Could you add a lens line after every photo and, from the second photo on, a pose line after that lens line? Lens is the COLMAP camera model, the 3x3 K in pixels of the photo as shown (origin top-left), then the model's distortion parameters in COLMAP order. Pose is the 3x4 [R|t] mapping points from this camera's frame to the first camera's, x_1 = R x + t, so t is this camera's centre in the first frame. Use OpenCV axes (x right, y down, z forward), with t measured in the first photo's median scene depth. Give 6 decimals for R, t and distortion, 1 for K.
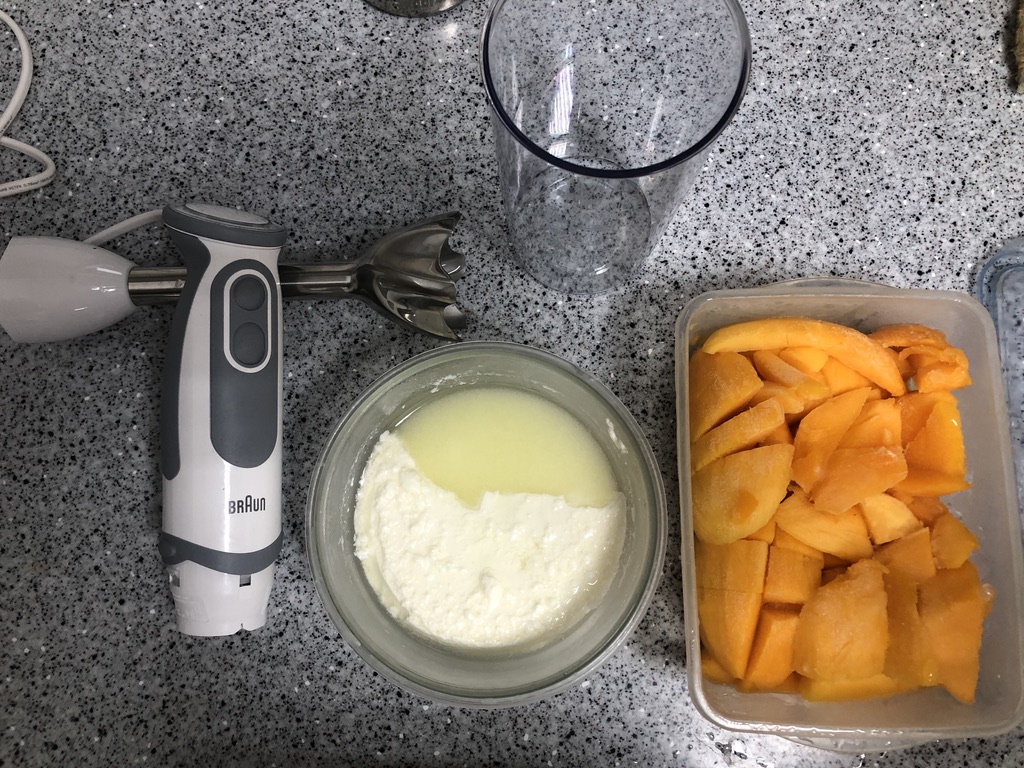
lens RADIAL K [[840.8, 0, 507.1], [0, 840.8, 383.2], [0, 0, 1]] dist [0.008753, -0.002334]
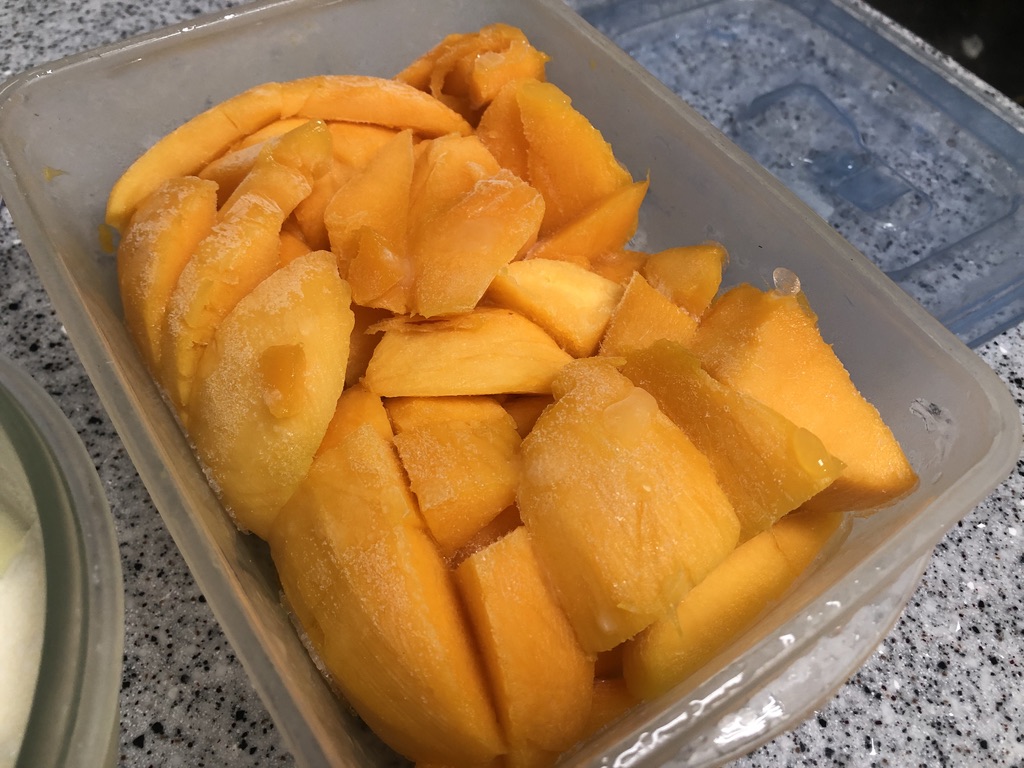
lens RADIAL K [[859.3, 0, 512.0], [0, 859.3, 384.0], [0, 0, 1]] dist [0.002217, -0.009547]
pose [[0.811085, -0.439242, 0.386274, 0.173616], [0.555136, 0.786119, -0.271739, 0.285152], [-0.184299, 0.434838, 0.881448, 0.499195]]
